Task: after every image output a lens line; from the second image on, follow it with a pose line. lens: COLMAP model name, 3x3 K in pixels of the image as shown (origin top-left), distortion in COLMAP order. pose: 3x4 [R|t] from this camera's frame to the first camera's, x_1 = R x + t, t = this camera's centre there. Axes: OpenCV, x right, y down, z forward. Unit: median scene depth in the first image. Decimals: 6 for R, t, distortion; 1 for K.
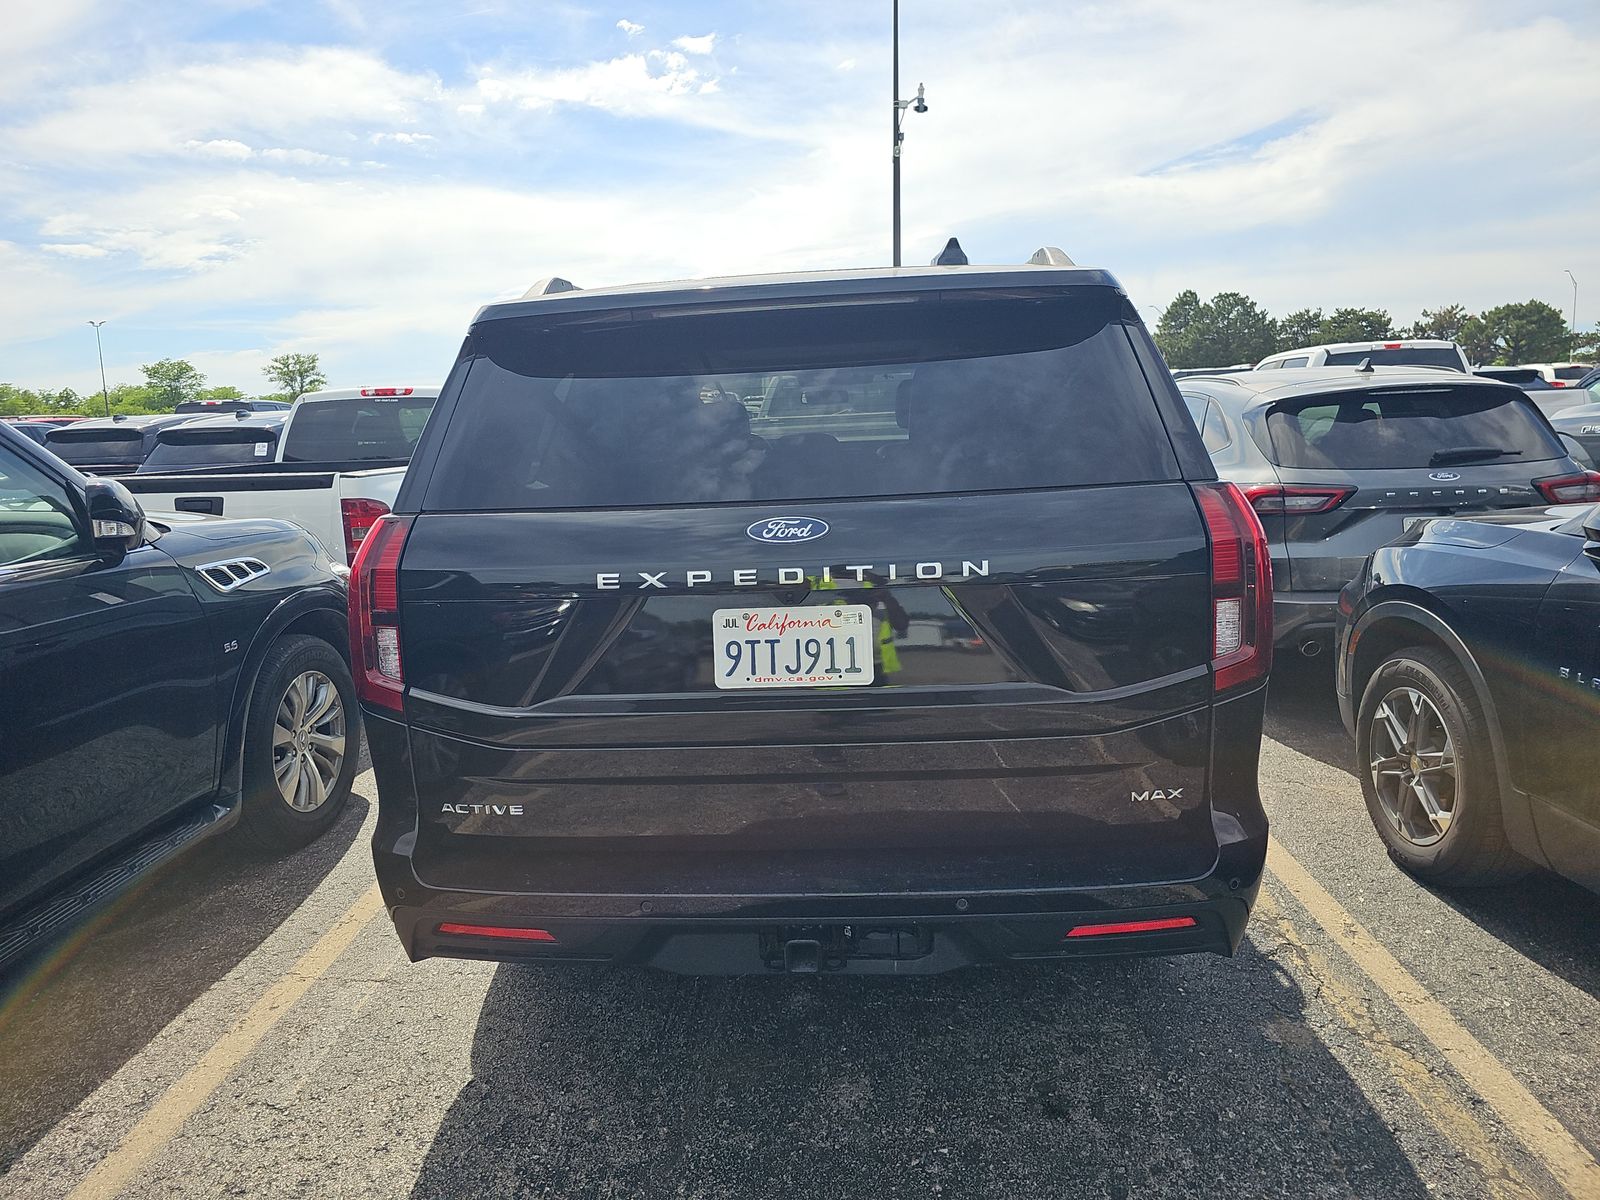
lens RADIAL K [[1055.2, 0, 809.2], [0, 1055.2, 569.7], [0, 0, 1]] dist [0.070969, -0.050806]
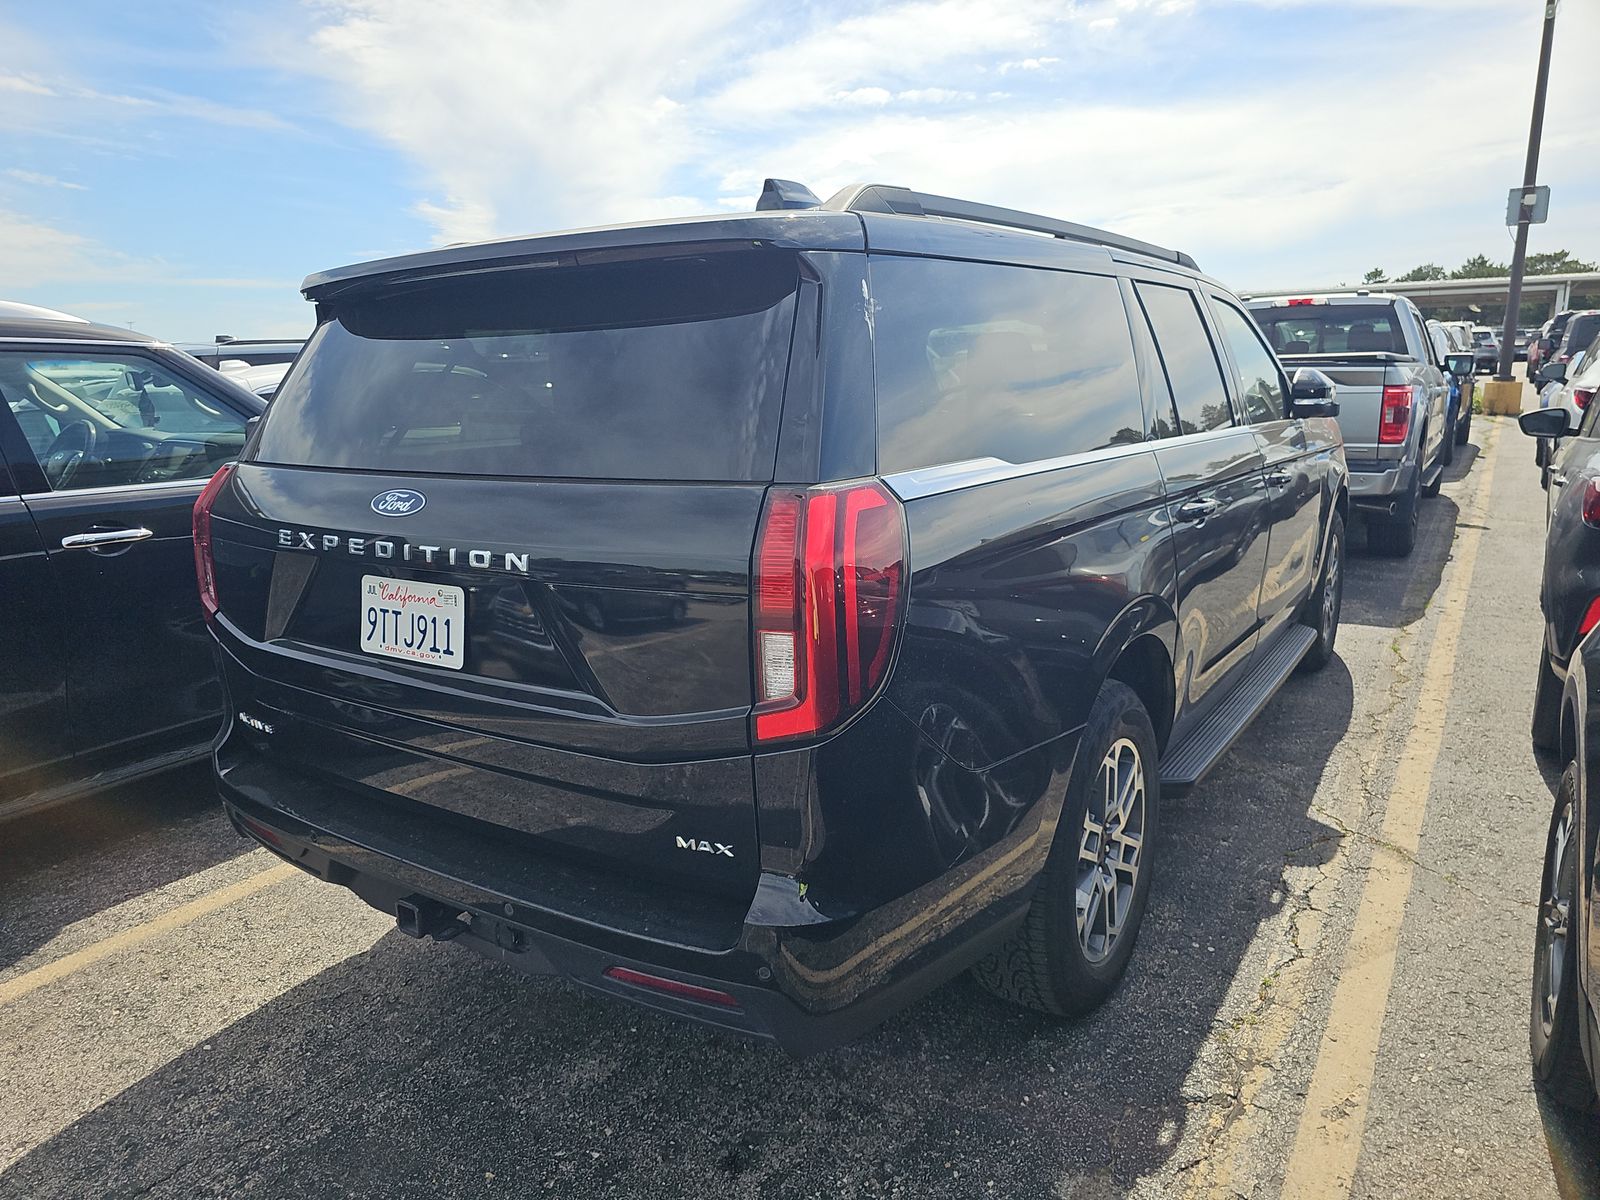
lens RADIAL K [[1103.4, 0, 800.0], [0, 1103.4, 600.0], [0, 0, 1]] dist [0.002415, -0.001530]
pose [[0.858285, 0.124422, -0.497862, 0.817458], [-0.085073, 0.991236, 0.101060, -0.082981], [0.506073, -0.044383, 0.861348, 0.288300]]
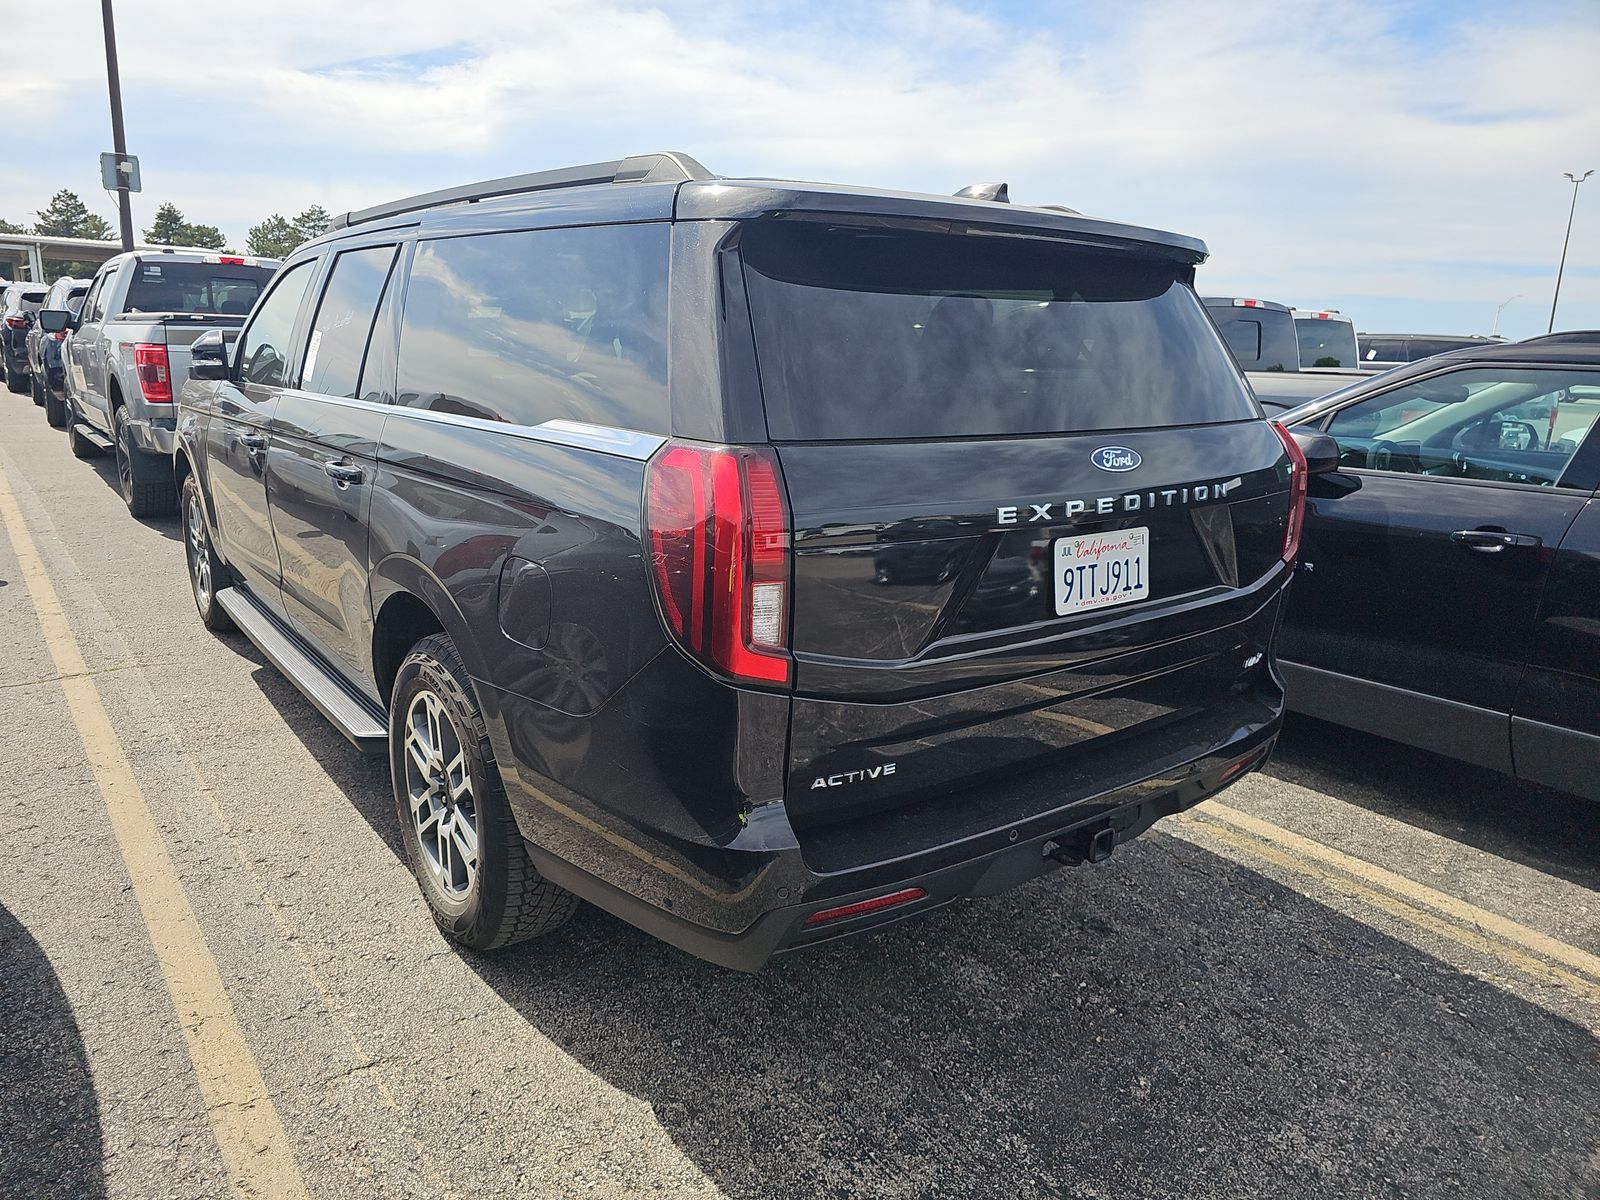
lens RADIAL K [[1063.7, 0, 784.4], [0, 1063.7, 604.8], [0, 0, 1]] dist [0.037523, -0.034616]
pose [[0.764624, -0.093625, 0.637640, -0.954997], [0.031678, 0.993656, 0.107913, -0.018591], [-0.643698, -0.062314, 0.762739, 0.381611]]
